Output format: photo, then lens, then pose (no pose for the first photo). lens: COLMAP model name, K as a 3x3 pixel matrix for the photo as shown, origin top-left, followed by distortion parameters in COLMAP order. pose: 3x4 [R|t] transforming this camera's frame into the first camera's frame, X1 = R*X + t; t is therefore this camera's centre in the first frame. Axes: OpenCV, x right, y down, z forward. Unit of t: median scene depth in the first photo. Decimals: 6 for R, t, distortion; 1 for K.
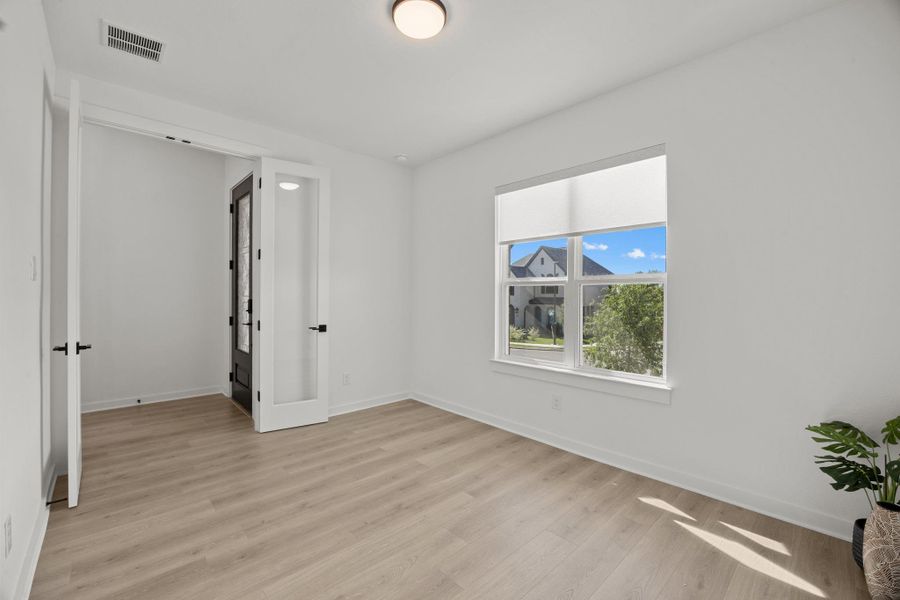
lens RADIAL K [[344.1, 0, 448.5], [0, 344.1, 295.7], [0, 0, 1]] dist [-0.005647, -0.000002]
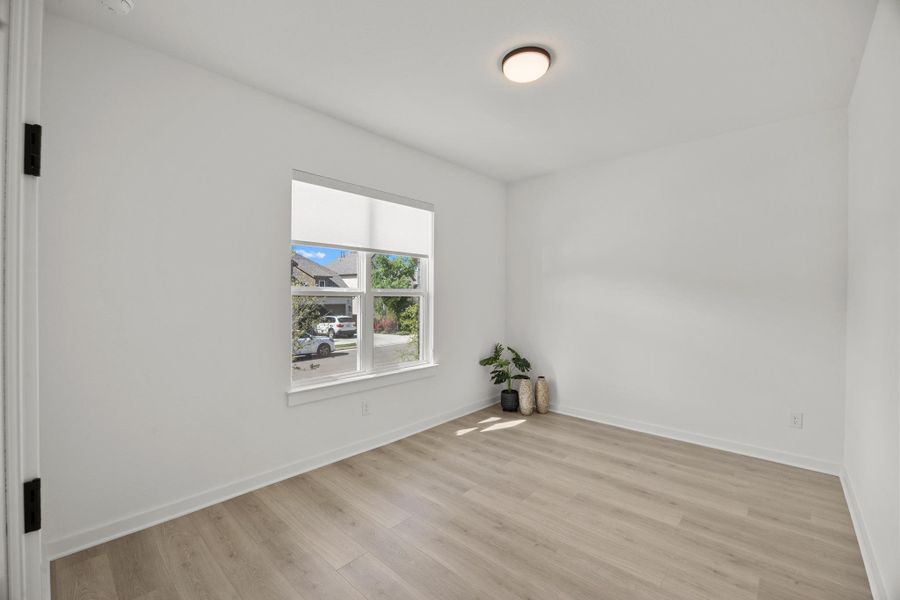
lens RADIAL K [[344.1, 0, 448.5], [0, 344.1, 295.7], [0, 0, 1]] dist [-0.005647, -0.000002]
pose [[0.023826, -0.000322, 0.999716, -0.901709], [0.003816, 0.999993, 0.000231, -0.038445], [-0.999709, 0.003810, 0.023827, 0.900422]]
